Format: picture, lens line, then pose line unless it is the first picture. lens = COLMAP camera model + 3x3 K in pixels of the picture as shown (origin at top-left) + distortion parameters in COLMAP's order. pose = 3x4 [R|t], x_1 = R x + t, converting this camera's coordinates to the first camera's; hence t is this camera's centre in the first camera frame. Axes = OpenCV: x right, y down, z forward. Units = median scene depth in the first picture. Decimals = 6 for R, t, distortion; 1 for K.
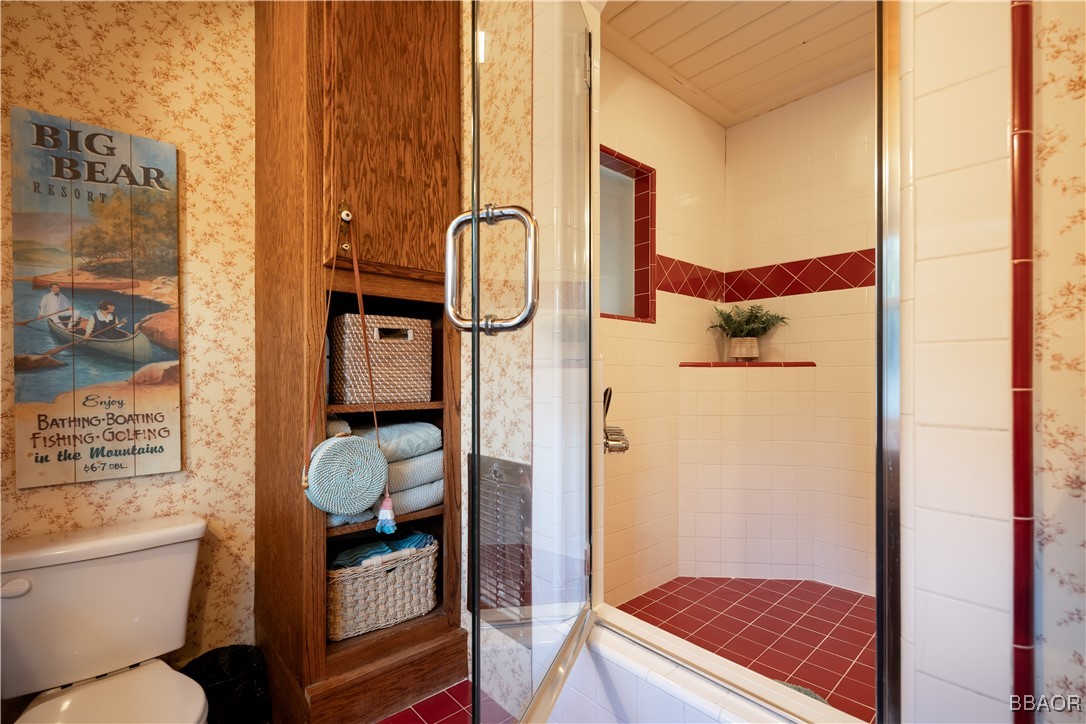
lens RADIAL K [[486.8, 0, 542.8], [0, 486.8, 375.2], [0, 0, 1]] dist [0.002092, -0.000326]
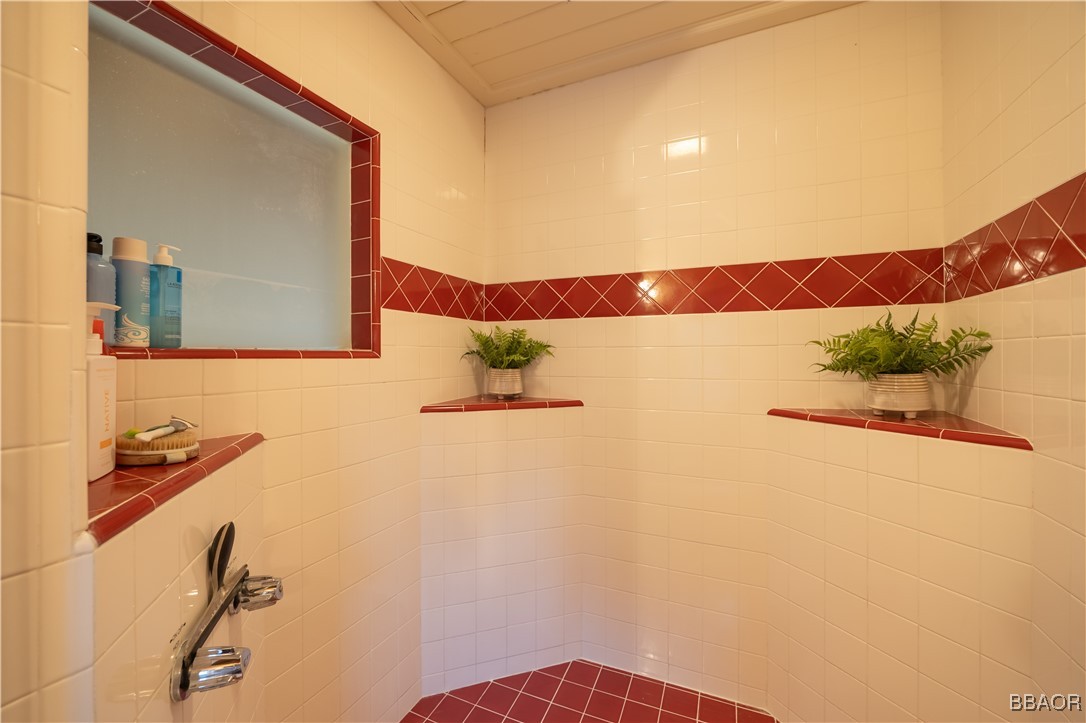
lens RADIAL K [[421.7, 0, 540.9], [0, 421.7, 352.7], [0, 0, 1]] dist [-0.001788, -0.000009]
pose [[0.911296, -0.006254, 0.411705, 0.254761], [0.003562, 0.999967, 0.007305, -0.153524], [-0.411738, -0.005191, 0.911288, 0.480123]]
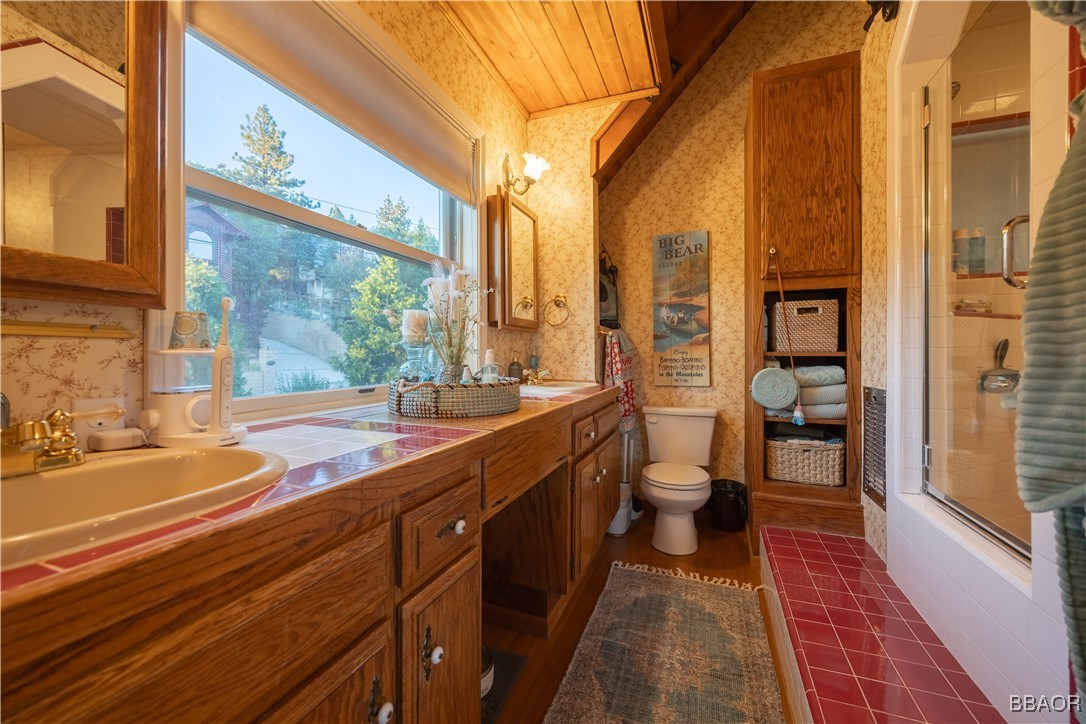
lens RADIAL K [[421.7, 0, 540.9], [0, 421.7, 353.2], [0, 0, 1]] dist [-0.001788, -0.000009]
pose [[0.443061, -0.003120, -0.896486, 0.551995], [0.003316, 0.999993, -0.001841, 0.057315], [0.896485, -0.002157, 0.443069, -0.442214]]
